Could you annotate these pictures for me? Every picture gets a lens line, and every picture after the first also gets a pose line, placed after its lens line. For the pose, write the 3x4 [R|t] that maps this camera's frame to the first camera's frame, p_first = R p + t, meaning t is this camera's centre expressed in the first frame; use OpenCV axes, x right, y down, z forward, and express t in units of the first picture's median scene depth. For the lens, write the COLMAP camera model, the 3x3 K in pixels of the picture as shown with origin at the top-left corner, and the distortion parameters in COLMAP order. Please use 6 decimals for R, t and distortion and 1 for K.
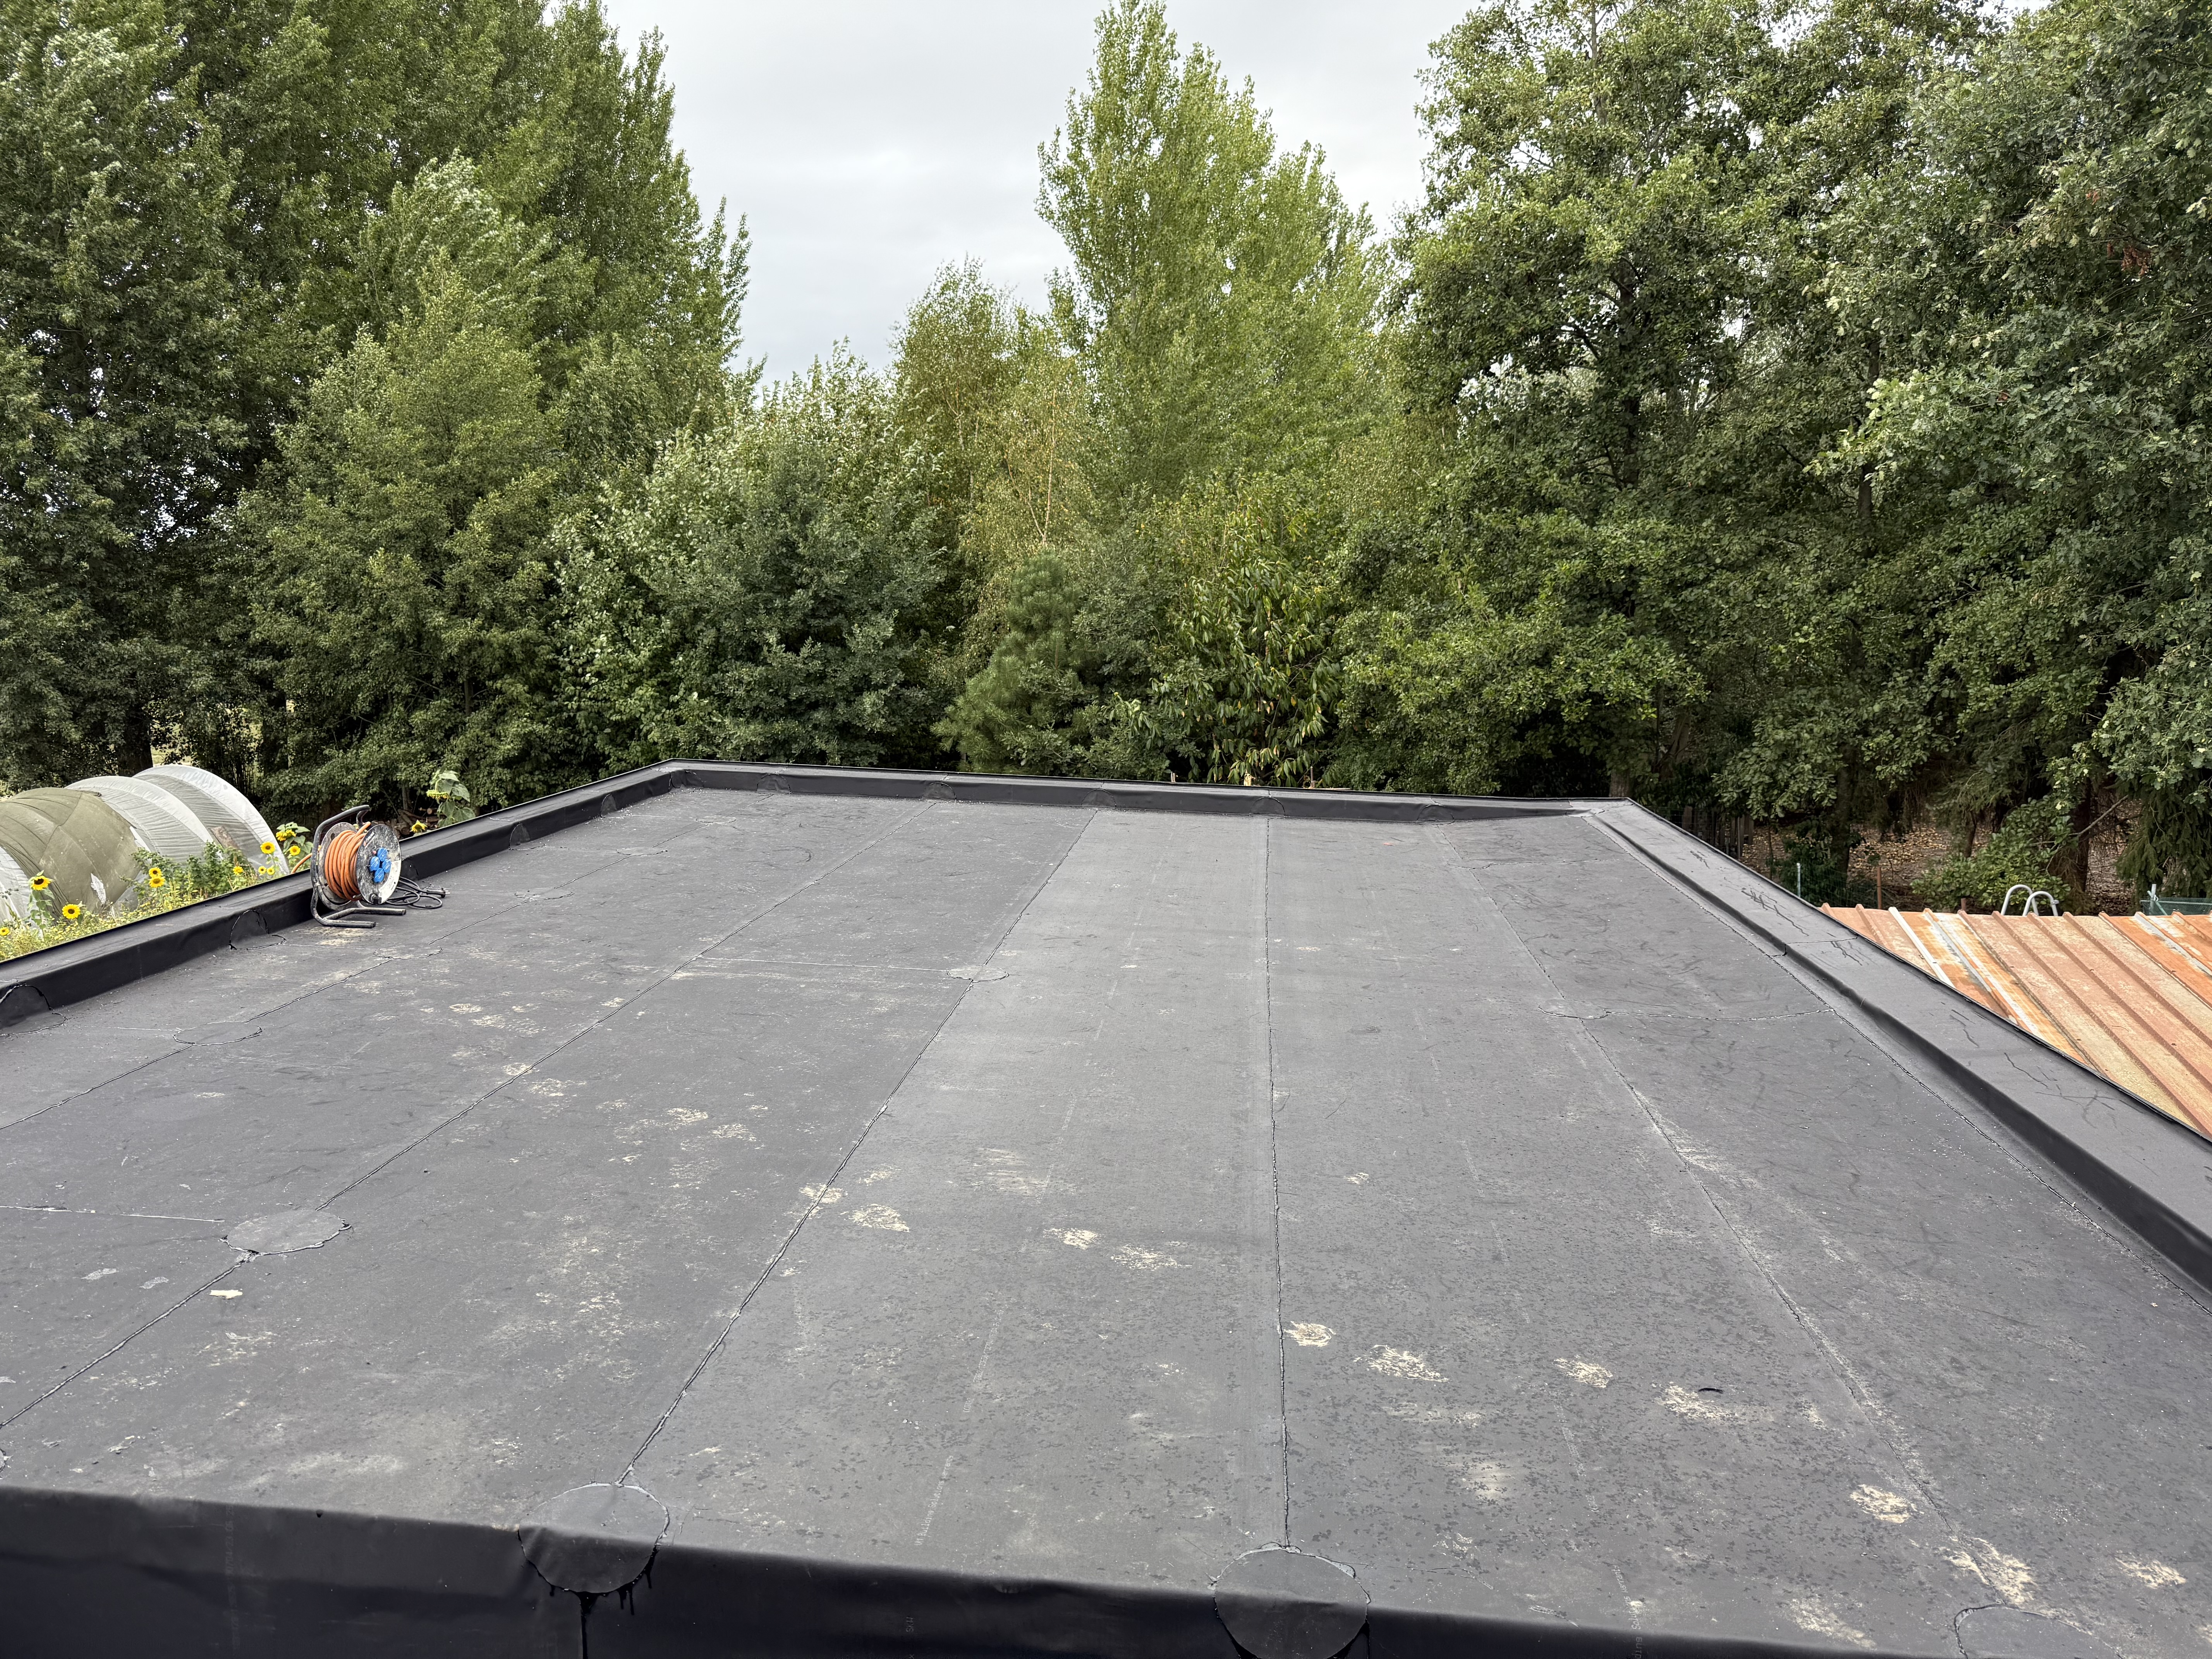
lens RADIAL K [[1560.4, 0, 1155.4], [0, 1560.4, 791.4], [0, 0, 1]] dist [0.051399, -0.079385]
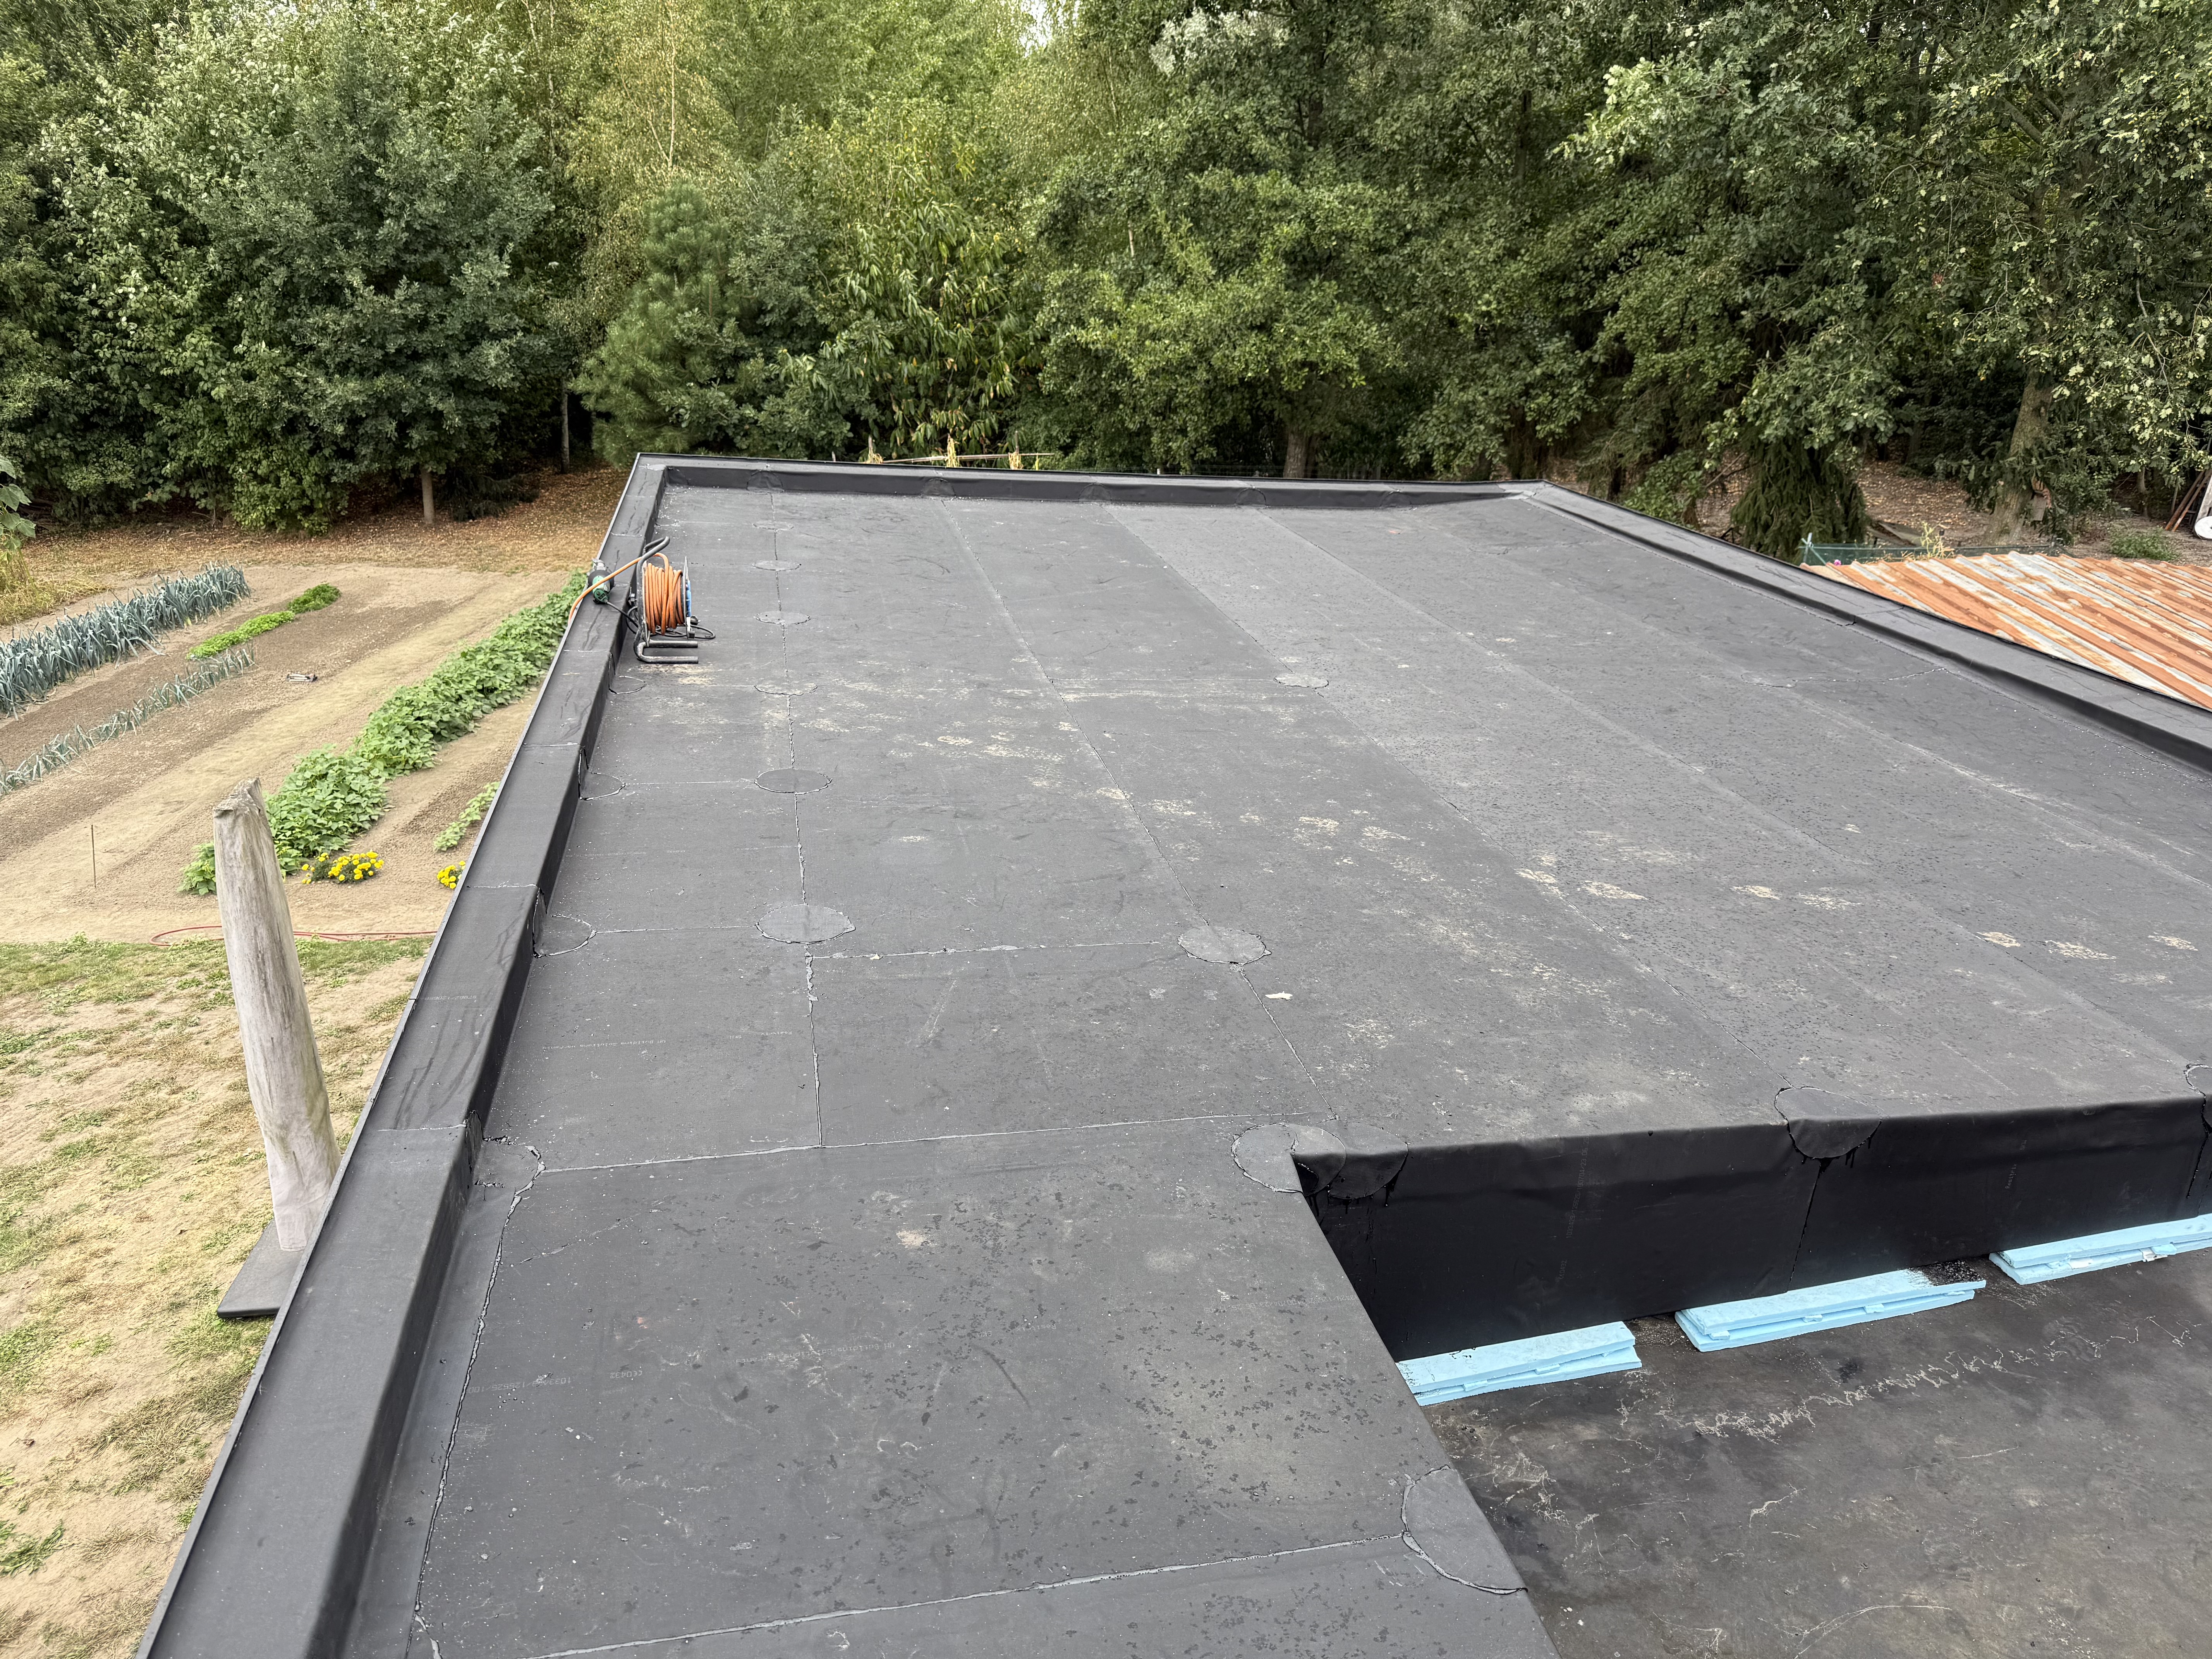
lens RADIAL K [[1560.4, 0, 1155.4], [0, 1560.4, 791.4], [0, 0, 1]] dist [0.051399, -0.079385]
pose [[0.952845, -0.077006, 0.293523, -0.107223], [0.009687, 0.974492, 0.224211, -0.011560], [-0.303302, -0.210795, 0.929287, -0.006707]]
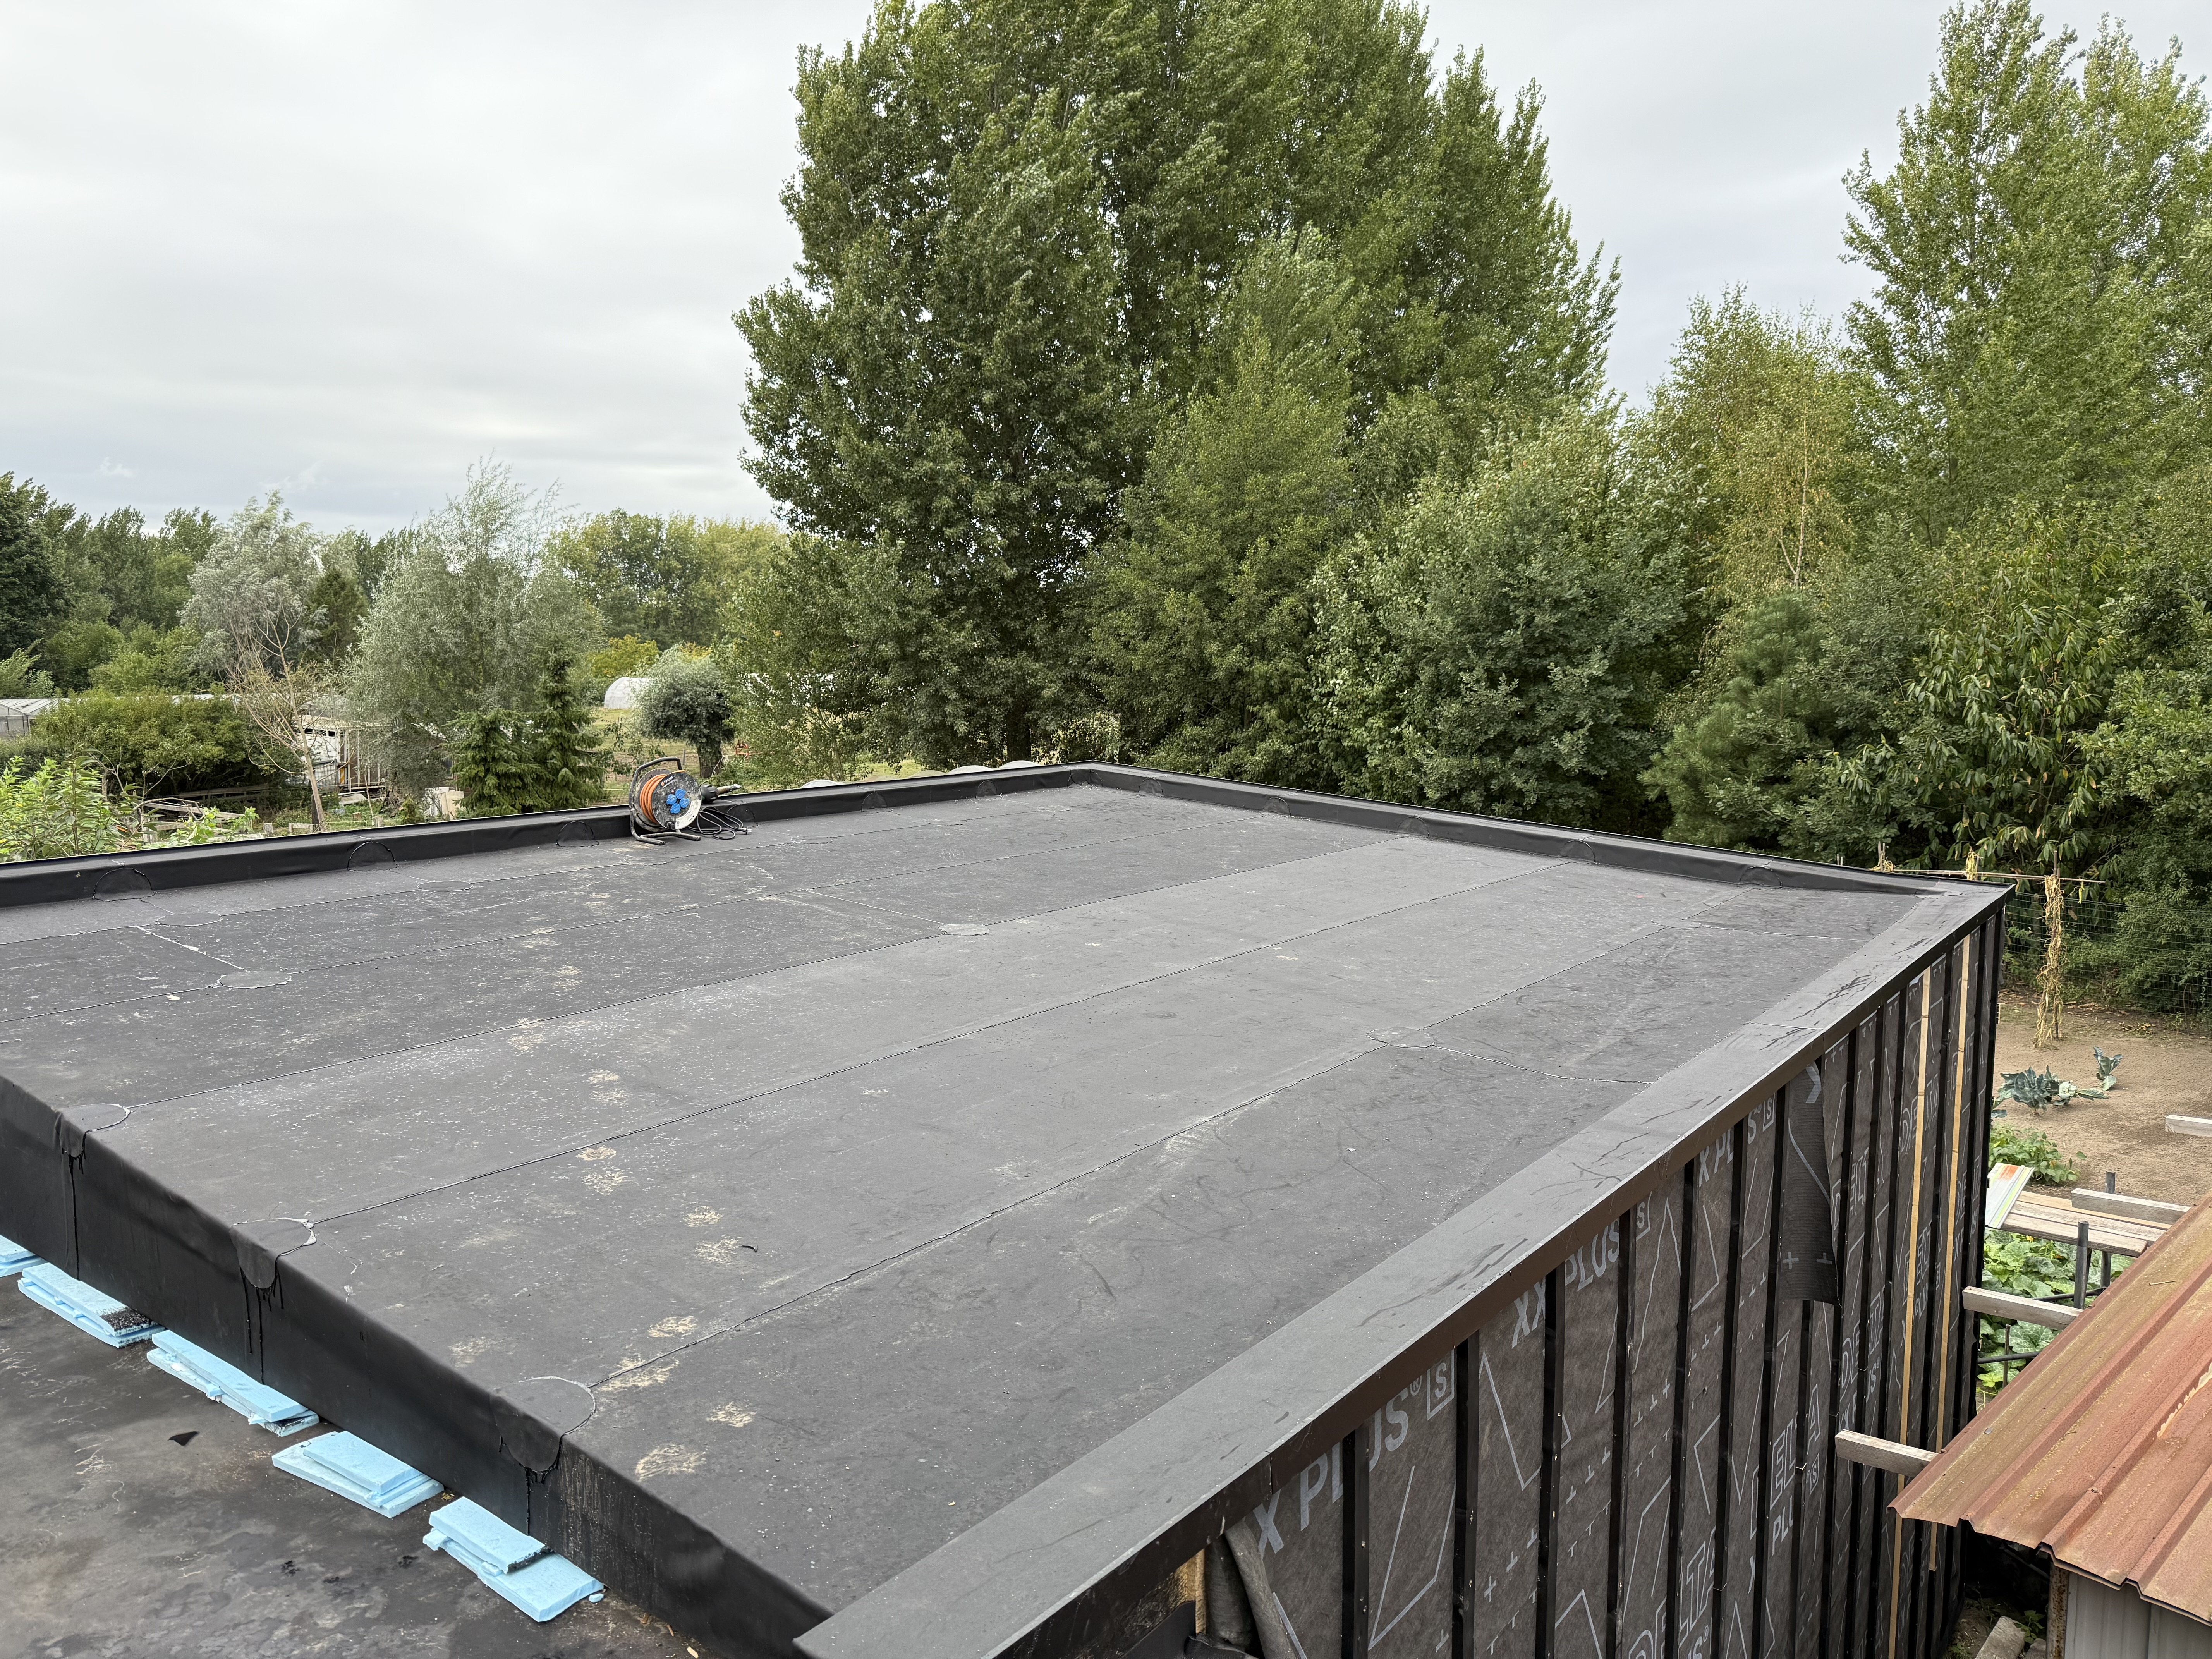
lens RADIAL K [[1549.8, 0, 1116.5], [0, 1549.8, 837.2], [0, 0, 1]] dist [0.058803, -0.075410]
pose [[0.835943, 0.096714, -0.540228, 0.117443], [-0.095684, 0.994958, 0.030060, -0.000056], [0.540411, 0.026563, 0.840982, 0.012613]]
